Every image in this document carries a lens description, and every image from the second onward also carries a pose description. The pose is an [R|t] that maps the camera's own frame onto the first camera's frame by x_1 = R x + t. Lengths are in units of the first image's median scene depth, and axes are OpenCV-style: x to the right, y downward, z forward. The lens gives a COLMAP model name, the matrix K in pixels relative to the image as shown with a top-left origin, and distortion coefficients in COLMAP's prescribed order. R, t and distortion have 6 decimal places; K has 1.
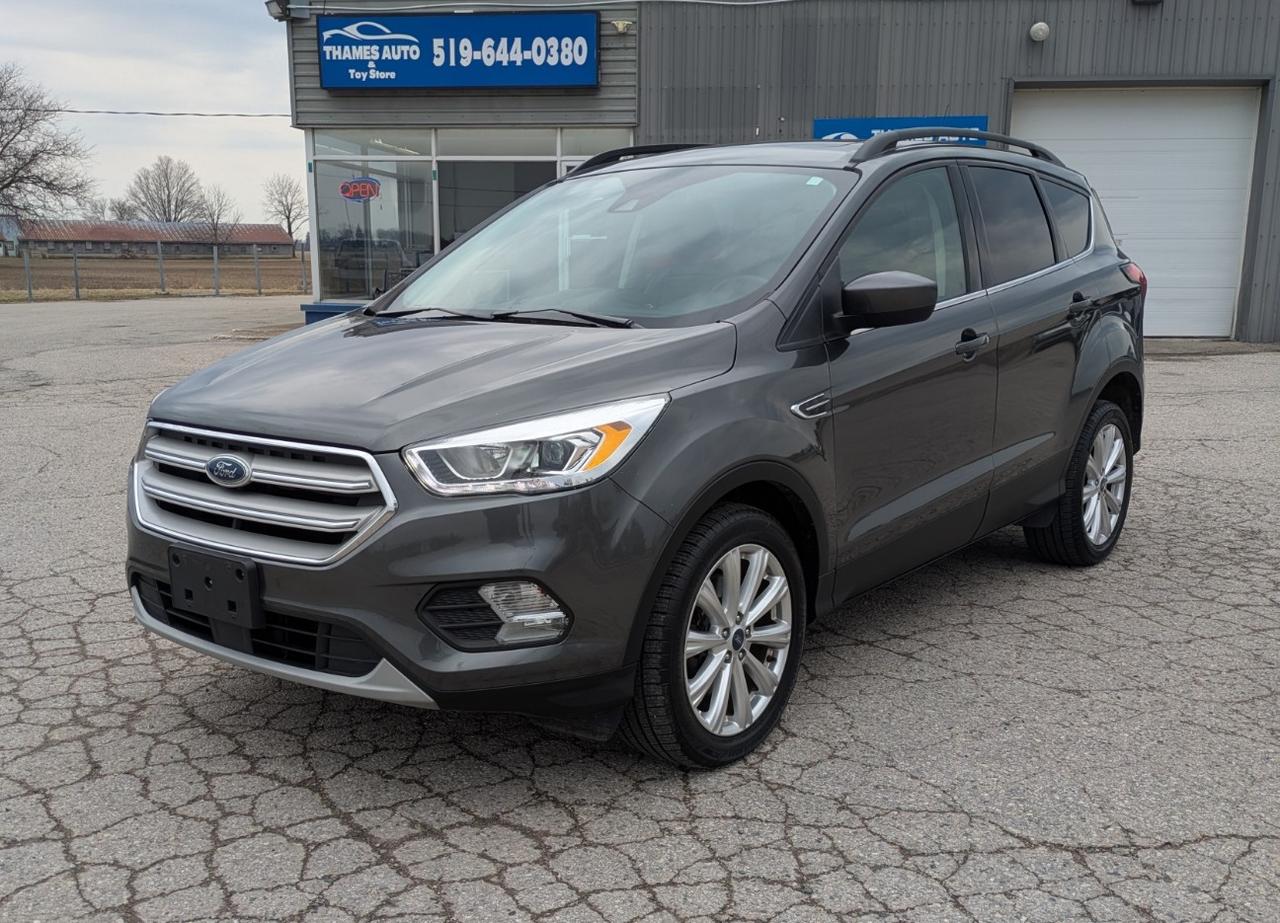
lens RADIAL K [[1243.4, 0, 642.3], [0, 1243.4, 462.6], [0, 0, 1]] dist [0.035187, 0.000000]
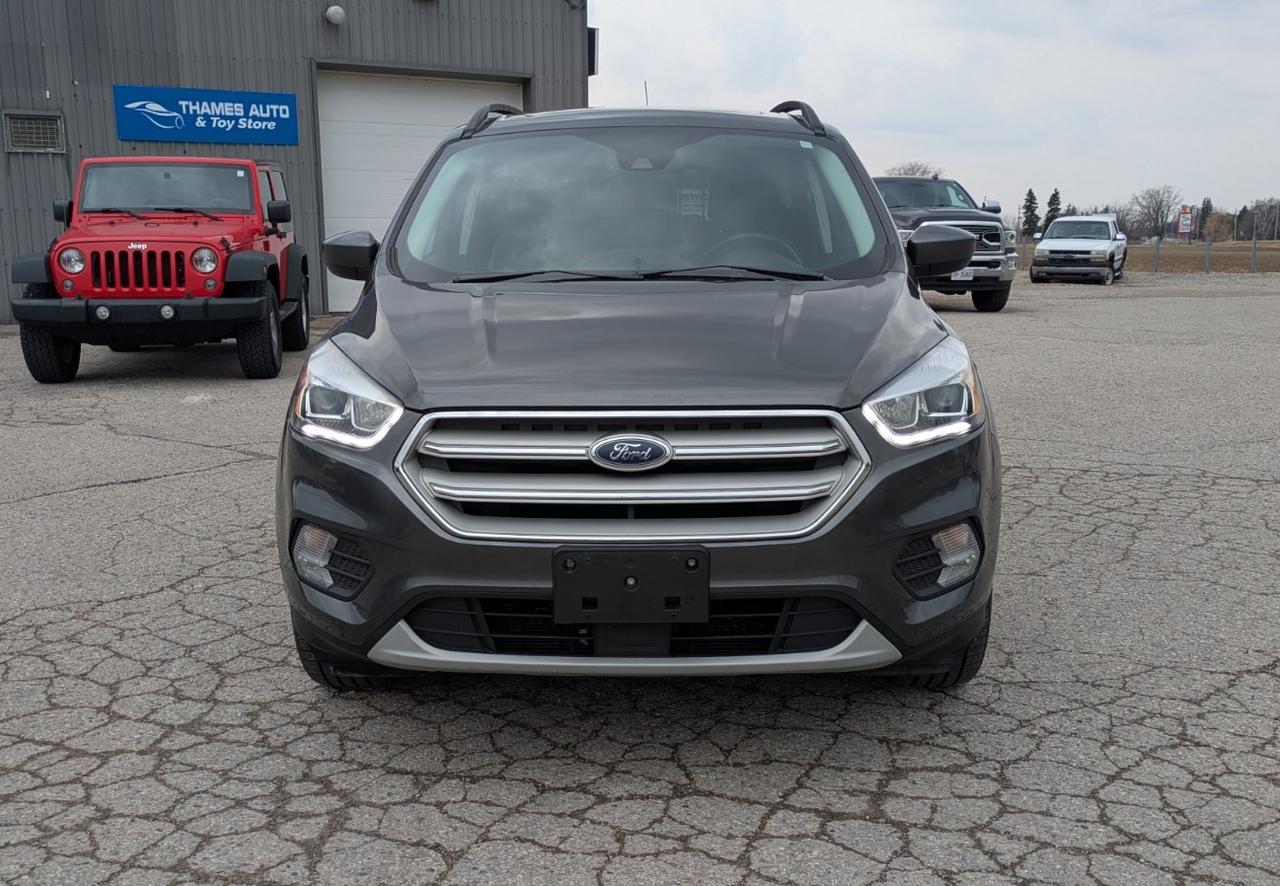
lens RADIAL K [[1238.4, 0, 639.3], [0, 1238.4, 438.1], [0, 0, 1]] dist [0.037555, 0.000000]
pose [[0.818593, -0.103025, 0.565058, -0.824512], [0.105265, 0.994029, 0.028741, -0.028191], [-0.564645, 0.035954, 0.824550, 0.285701]]
